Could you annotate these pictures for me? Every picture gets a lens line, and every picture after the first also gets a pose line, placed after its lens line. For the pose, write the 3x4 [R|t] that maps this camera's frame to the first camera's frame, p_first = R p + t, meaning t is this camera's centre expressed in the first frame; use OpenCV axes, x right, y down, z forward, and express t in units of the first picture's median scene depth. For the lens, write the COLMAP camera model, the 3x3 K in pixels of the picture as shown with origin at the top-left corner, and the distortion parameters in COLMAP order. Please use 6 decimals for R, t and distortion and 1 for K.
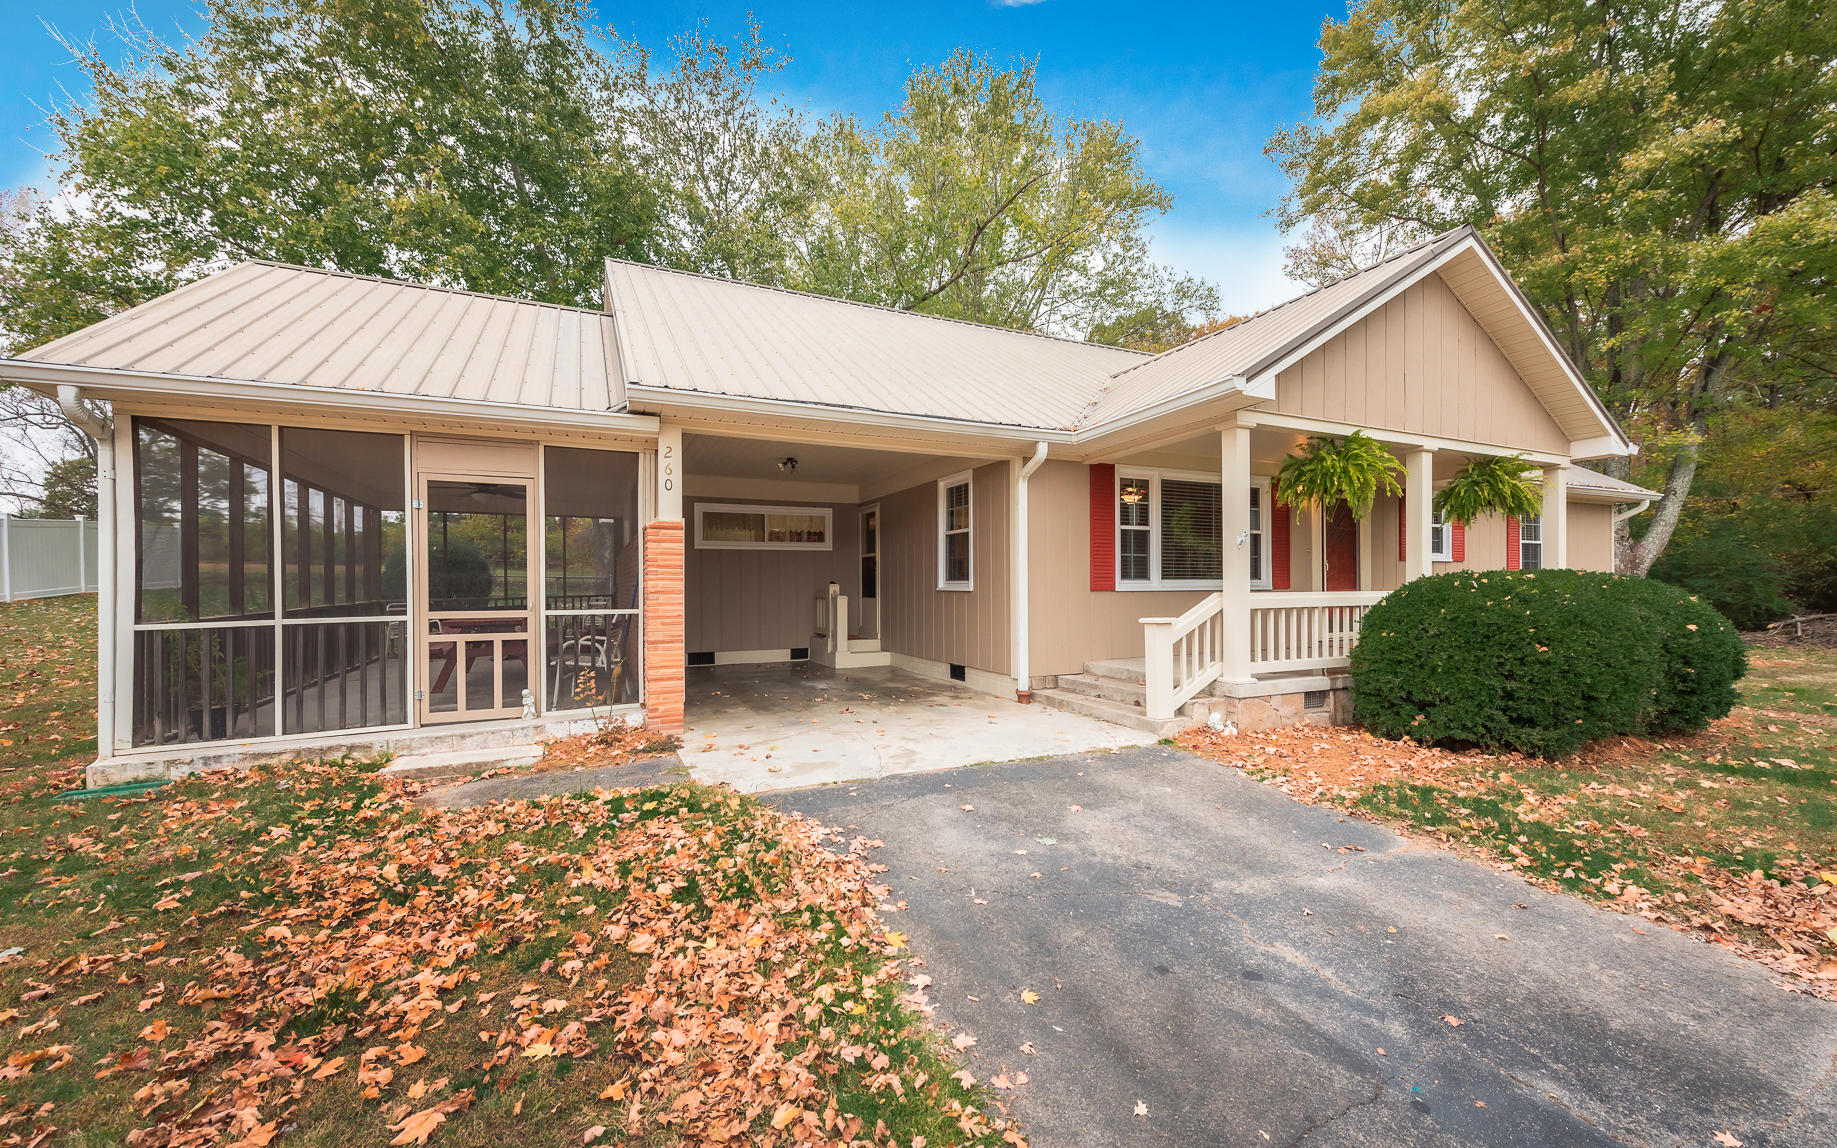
lens RADIAL K [[711.9, 0, 915.4], [0, 711.9, 564.4], [0, 0, 1]] dist [0.008629, -0.000729]
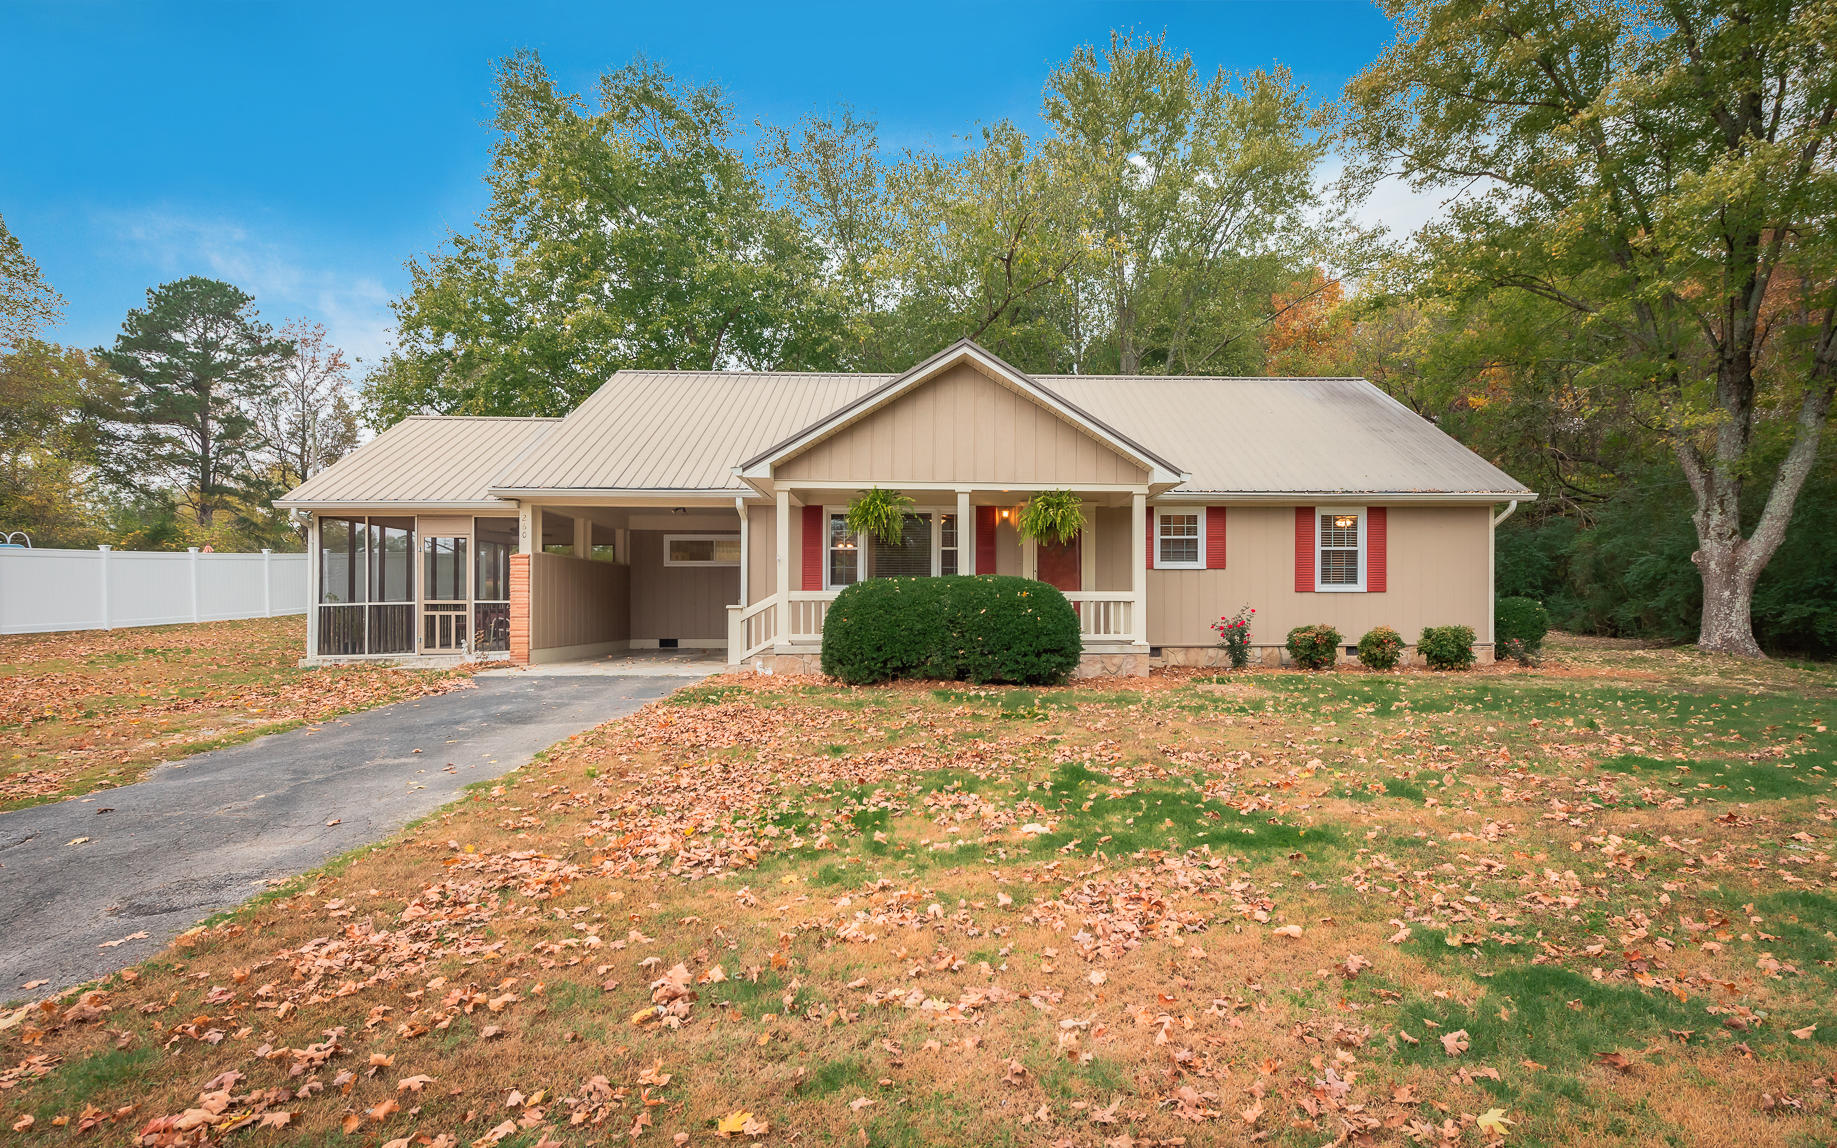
lens RADIAL K [[884.6, 0, 975.0], [0, 884.6, 576.7], [0, 0, 1]] dist [0.004719, -0.000204]
pose [[0.927787, -0.009359, -0.372992, 1.643695], [0.008833, 0.999956, -0.003118, 0.017159], [0.373005, -0.000402, 0.927829, -0.743367]]
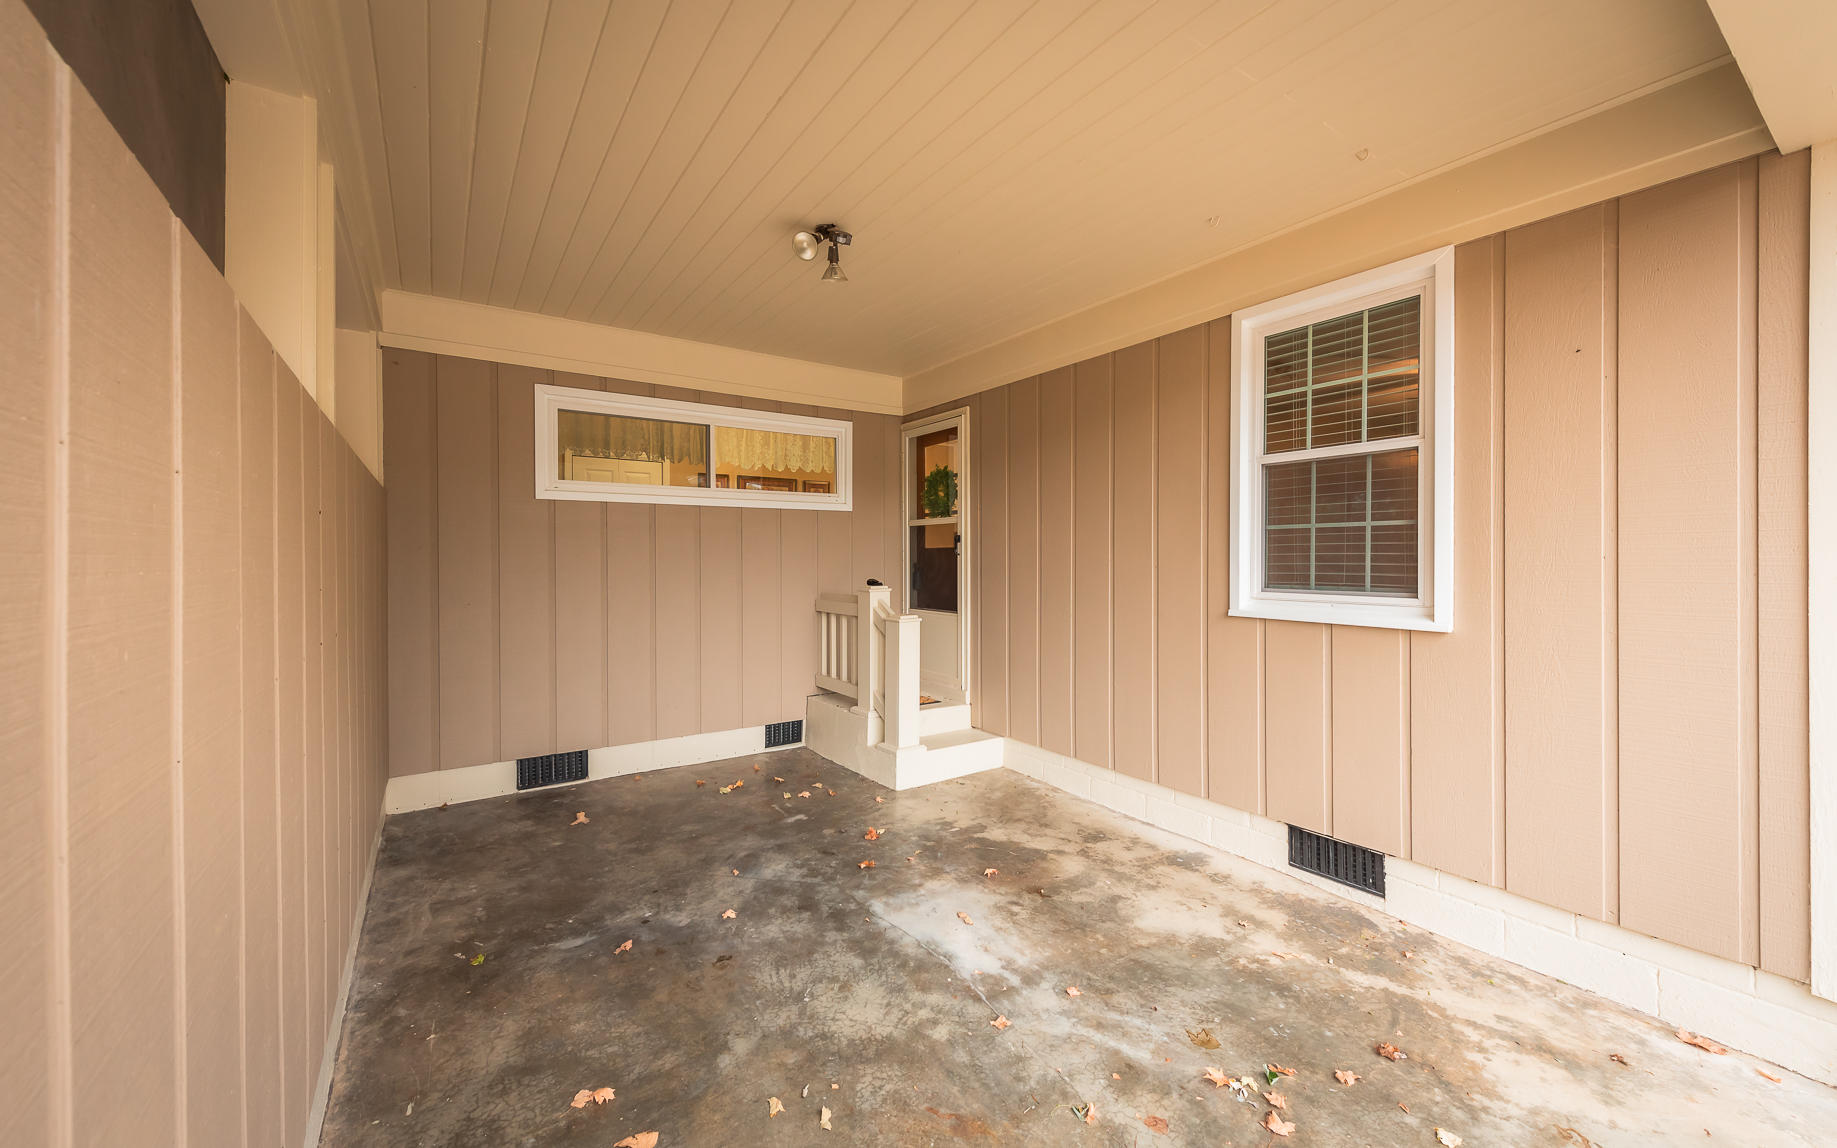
lens RADIAL K [[720.8, 0, 917.9], [0, 720.8, 558.8], [0, 0, 1]] dist [0.011679, -0.000063]
pose [[0.987839, 0.004210, 0.155422, -0.279912], [-0.008283, 0.999639, 0.025568, -0.001162], [-0.155258, -0.026544, 0.987517, 0.983276]]
